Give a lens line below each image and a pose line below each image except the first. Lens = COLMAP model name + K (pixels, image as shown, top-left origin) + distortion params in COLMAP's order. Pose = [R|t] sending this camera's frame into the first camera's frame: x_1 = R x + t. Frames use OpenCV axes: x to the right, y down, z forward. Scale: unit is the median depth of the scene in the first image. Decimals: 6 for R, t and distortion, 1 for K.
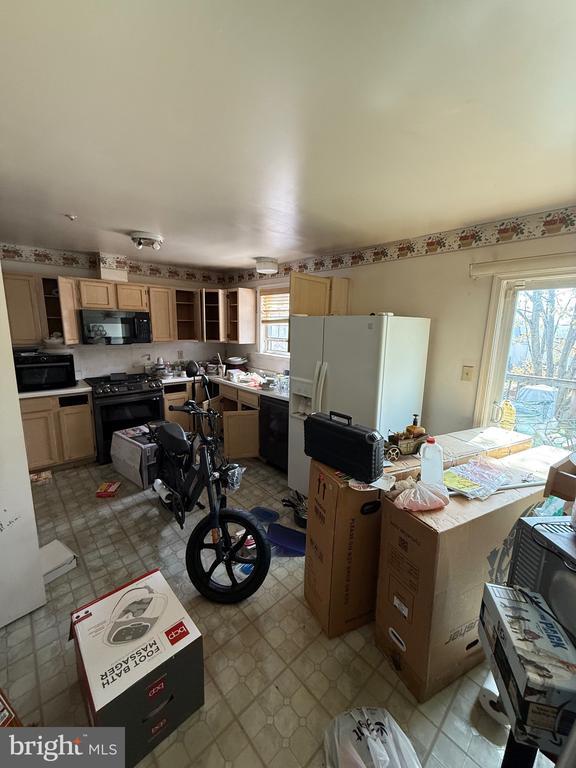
lens RADIAL K [[309.6, 0, 288.0], [0, 309.6, 384.0], [0, 0, 1]] dist [0.000803, 0.000212]
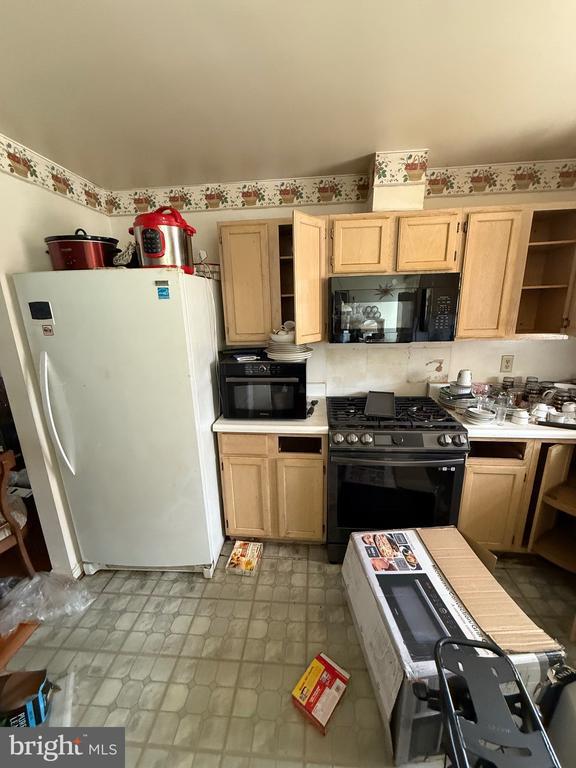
lens RADIAL K [[309.6, 0, 288.0], [0, 309.6, 384.0], [0, 0, 1]] dist [0.000803, 0.000212]
pose [[0.682824, 0.144078, -0.716235, -0.291898], [-0.096994, 0.989561, 0.106591, -0.101887], [0.724116, -0.003312, 0.689671, 0.543993]]
